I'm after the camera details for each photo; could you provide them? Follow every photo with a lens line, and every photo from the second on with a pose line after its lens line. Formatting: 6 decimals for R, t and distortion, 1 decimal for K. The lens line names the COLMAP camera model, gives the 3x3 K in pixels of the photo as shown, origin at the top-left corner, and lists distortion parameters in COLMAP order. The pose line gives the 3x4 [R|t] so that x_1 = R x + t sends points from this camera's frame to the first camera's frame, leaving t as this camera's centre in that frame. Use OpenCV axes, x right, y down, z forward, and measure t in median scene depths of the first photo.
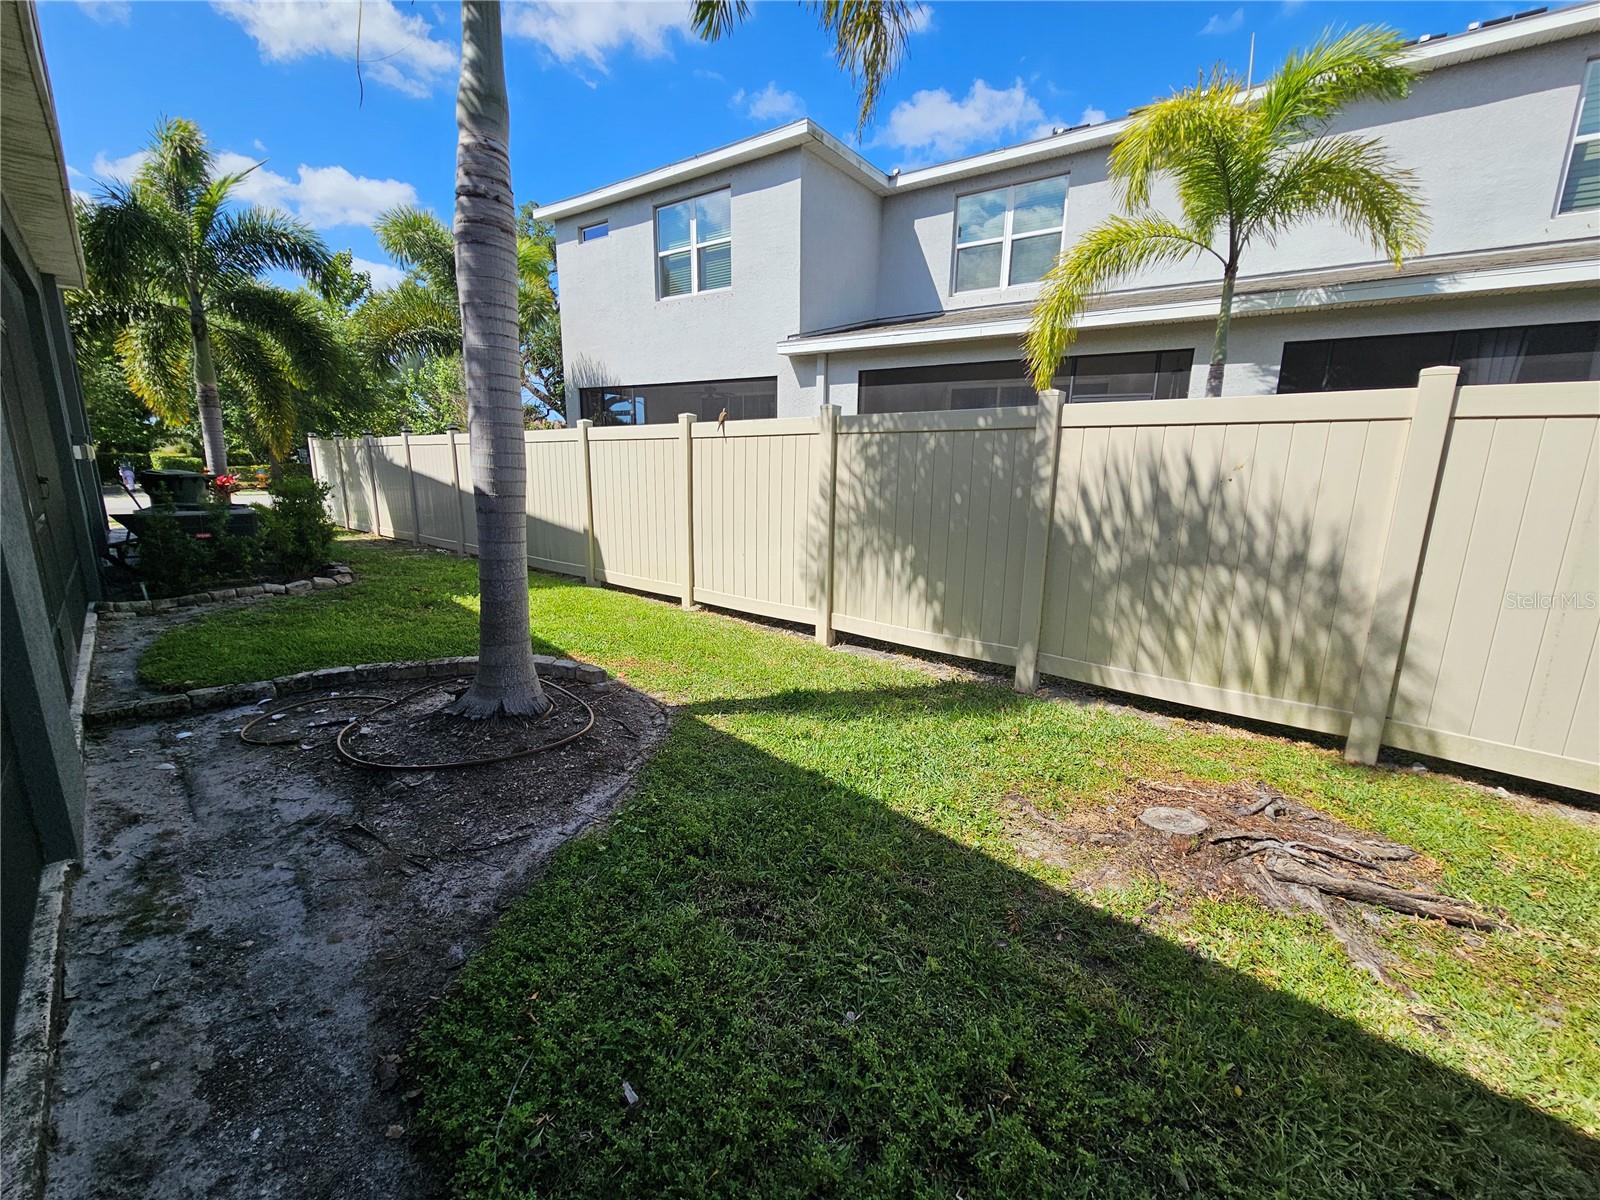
lens RADIAL K [[653.8, 0, 803.5], [0, 653.8, 594.2], [0, 0, 1]] dist [-0.000617, 0.001075]
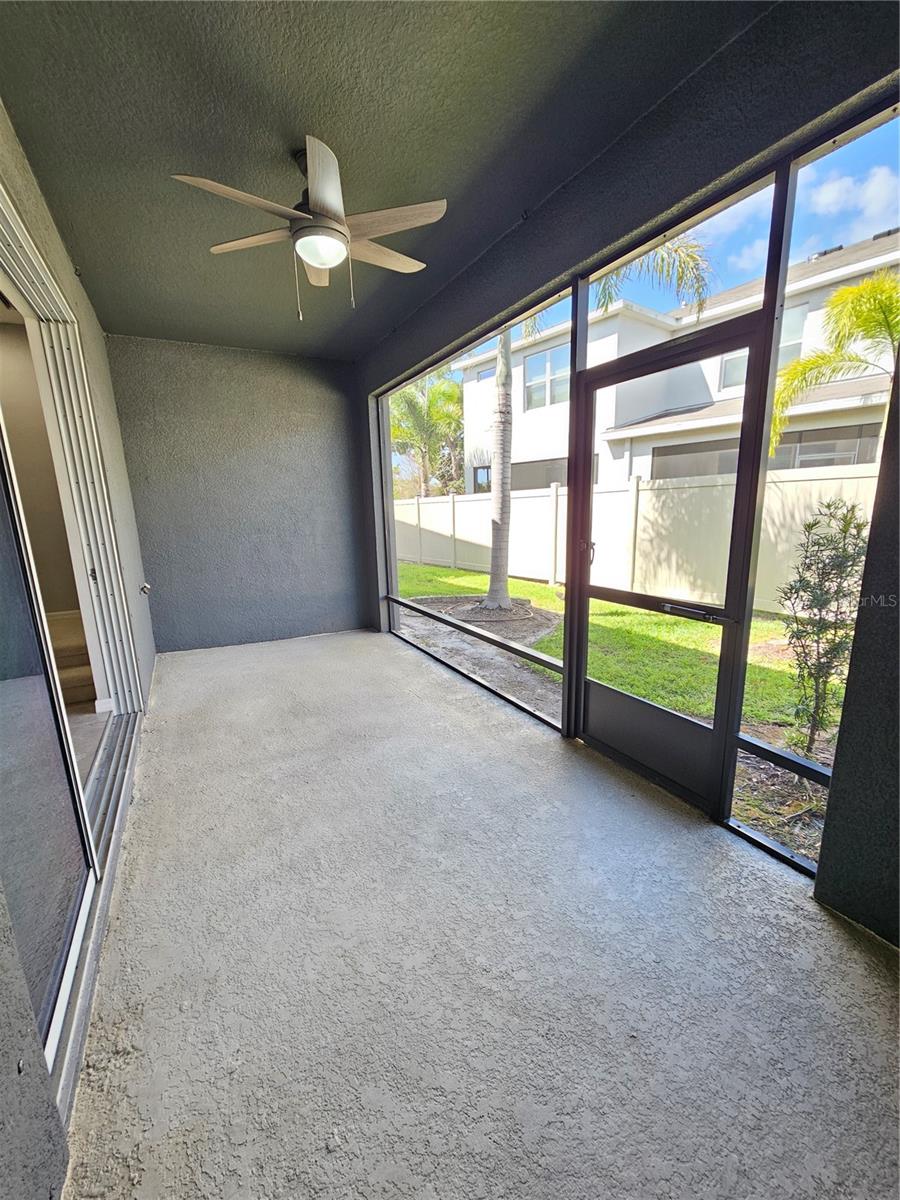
lens RADIAL K [[490.3, 0, 455.6], [0, 490.3, 612.5], [0, 0, 1]] dist [-0.000617, 0.001075]
pose [[0.957306, 0.021530, -0.288274, -0.022029], [-0.019055, 0.999754, 0.011389, 0.058216], [0.288448, -0.005410, 0.957480, -0.289622]]
